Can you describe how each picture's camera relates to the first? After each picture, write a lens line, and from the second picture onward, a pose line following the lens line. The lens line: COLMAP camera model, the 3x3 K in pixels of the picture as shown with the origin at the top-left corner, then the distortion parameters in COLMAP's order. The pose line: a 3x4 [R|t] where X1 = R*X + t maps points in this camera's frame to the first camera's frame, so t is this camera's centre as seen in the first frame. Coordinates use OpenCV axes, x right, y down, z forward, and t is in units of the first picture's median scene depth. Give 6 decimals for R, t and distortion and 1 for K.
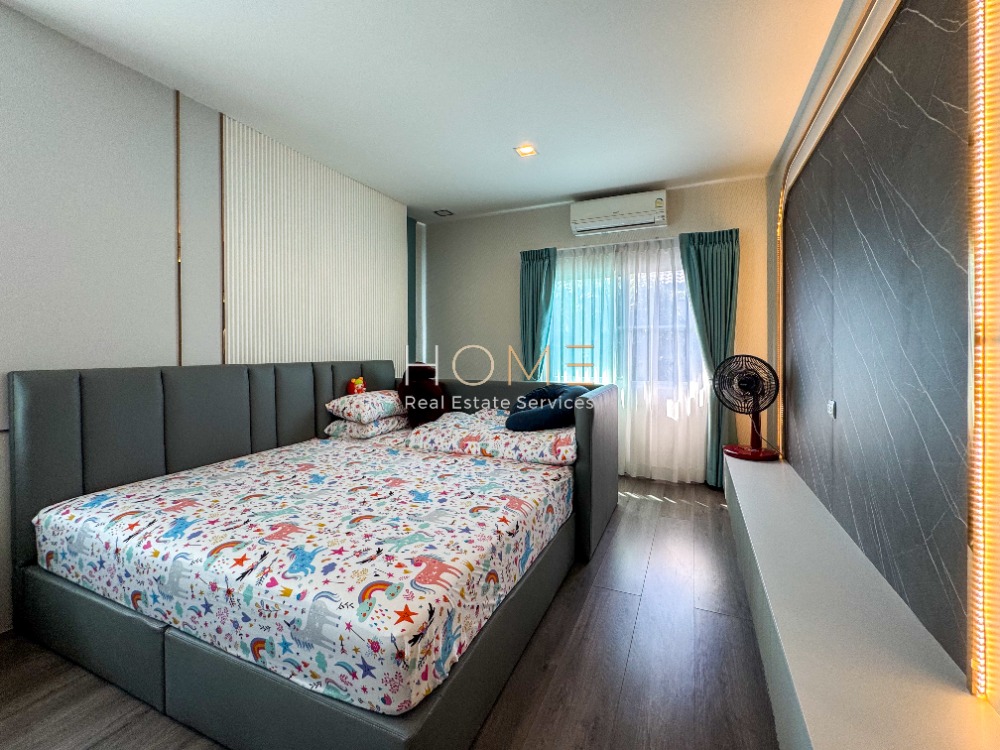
lens RADIAL K [[405.0, 0, 523.5], [0, 405.0, 353.0], [0, 0, 1]] dist [-0.005459, 0.001083]
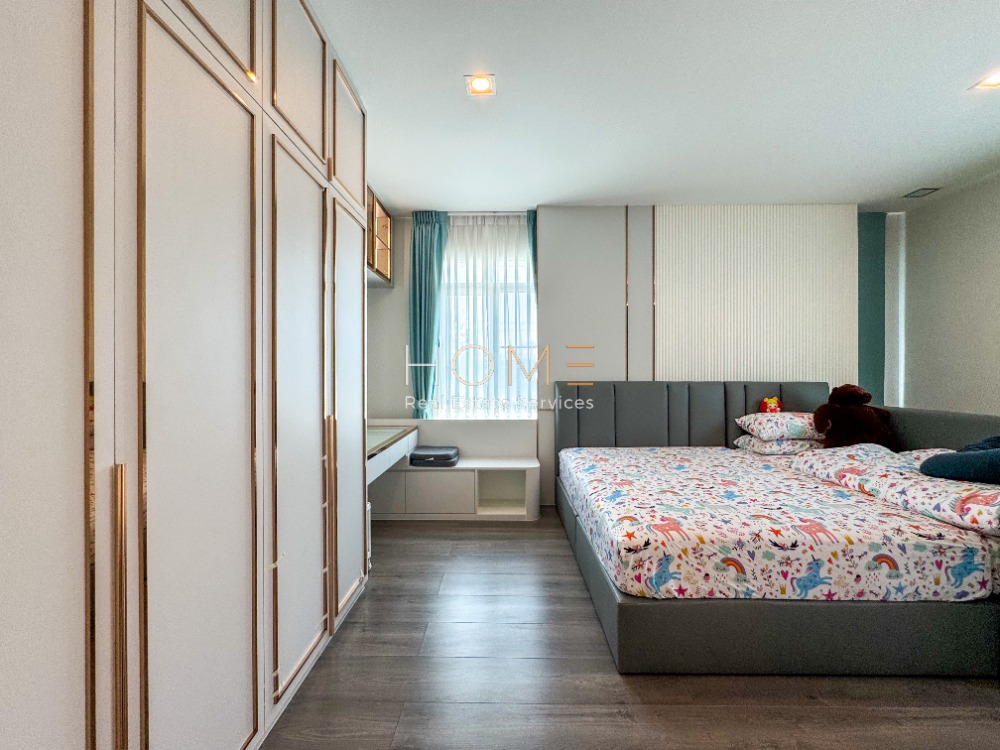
lens RADIAL K [[405.0, 0, 516.9], [0, 405.0, 374.8], [0, 0, 1]] dist [-0.005459, 0.001083]
pose [[0.405145, 0.005714, -0.914234, 0.384364], [-0.005903, 0.999976, 0.003634, 0.003999], [0.914233, 0.003924, 0.405169, -0.023352]]
